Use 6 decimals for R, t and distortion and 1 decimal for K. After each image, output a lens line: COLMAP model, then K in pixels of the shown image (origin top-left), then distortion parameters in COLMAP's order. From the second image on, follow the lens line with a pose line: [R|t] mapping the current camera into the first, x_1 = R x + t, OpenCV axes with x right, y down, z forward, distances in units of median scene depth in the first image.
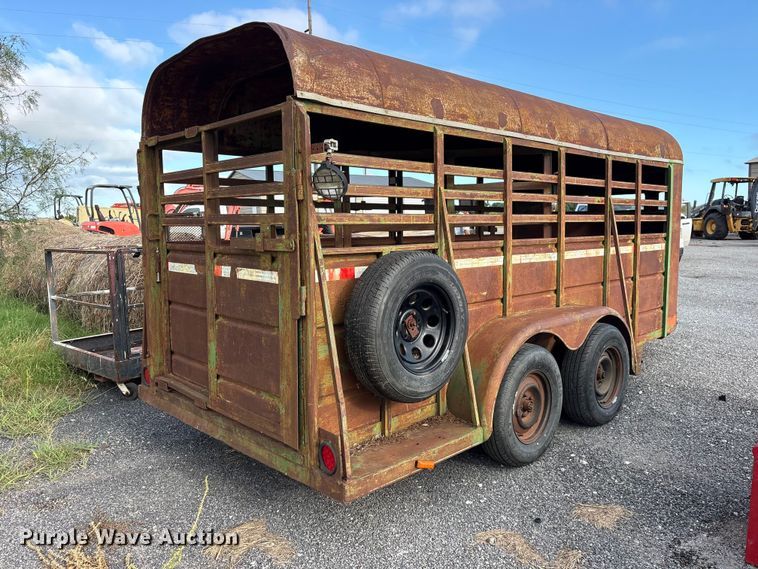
lens RADIAL K [[574.8, 0, 379.8], [0, 574.8, 280.7], [0, 0, 1]] dist [0.042562, -0.045696]
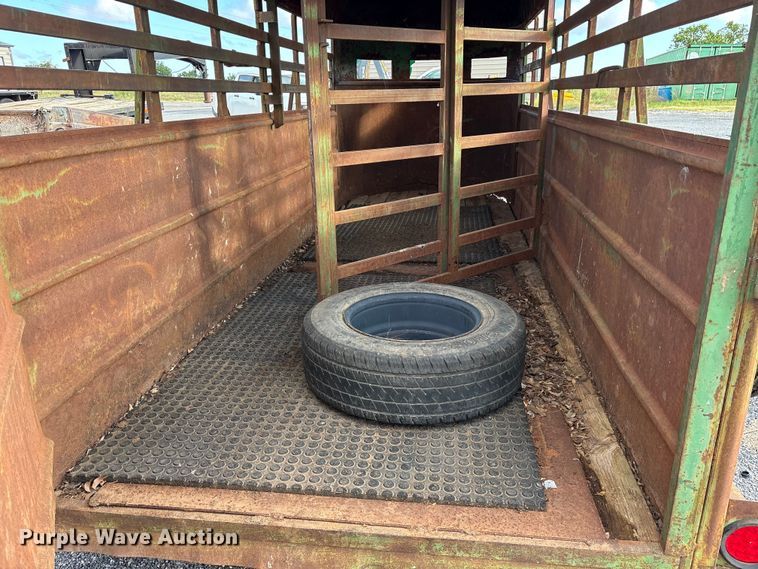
lens RADIAL K [[574.4, 0, 382.6], [0, 574.4, 285.6], [0, 0, 1]] dist [0.045400, -0.051002]
pose [[0.774574, -0.198793, 0.600430, -0.520863], [0.064536, 0.969208, 0.237637, -0.061070], [-0.629182, -0.145318, 0.763553, 0.699262]]
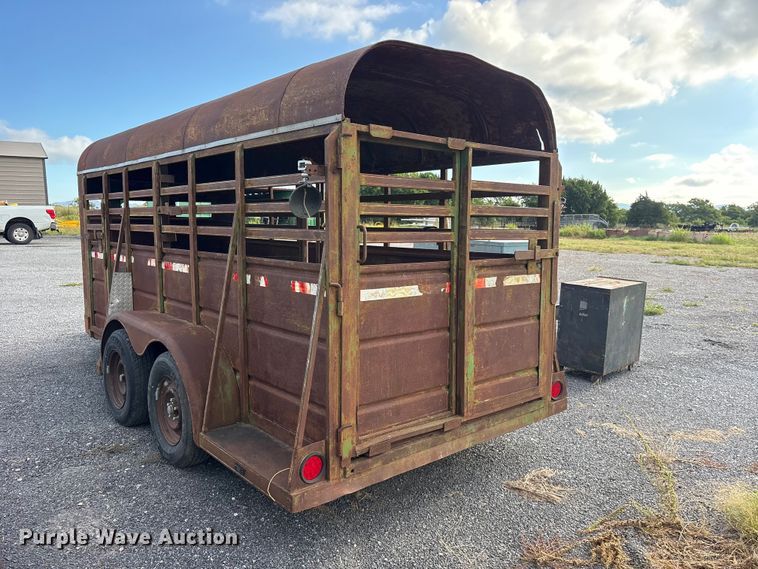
lens RADIAL K [[548.9, 0, 378.7], [0, 548.9, 288.8], [0, 0, 1]] dist [0.079637, -0.083258]
pose [[0.073812, -0.102108, 0.992031, -1.303243], [0.093321, 0.991087, 0.095067, -0.121366], [-0.992896, 0.085560, 0.082683, 1.103742]]
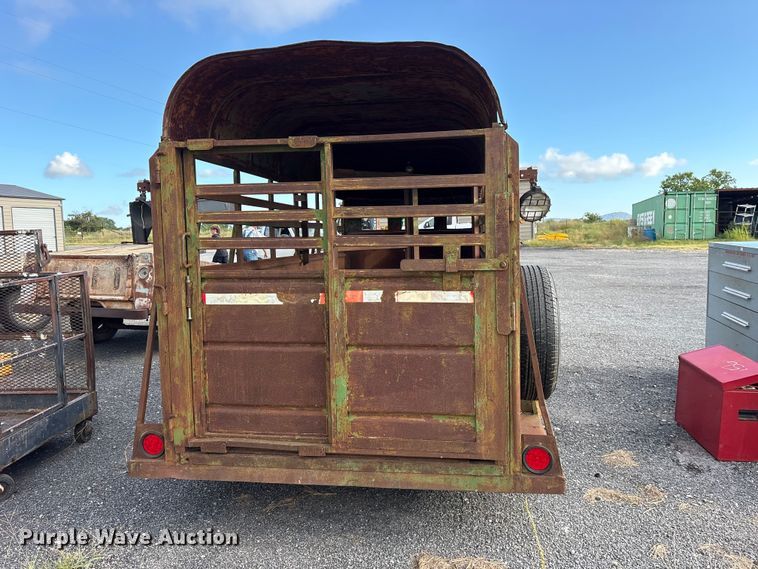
lens RADIAL K [[574.8, 0, 379.8], [0, 574.8, 280.7], [0, 0, 1]] dist [0.042562, -0.045696]
pose [[0.789597, -0.055109, 0.611146, -0.803142], [0.072267, 0.997379, -0.003431, -0.036563], [-0.609356, 0.046874, 0.791510, 0.255787]]
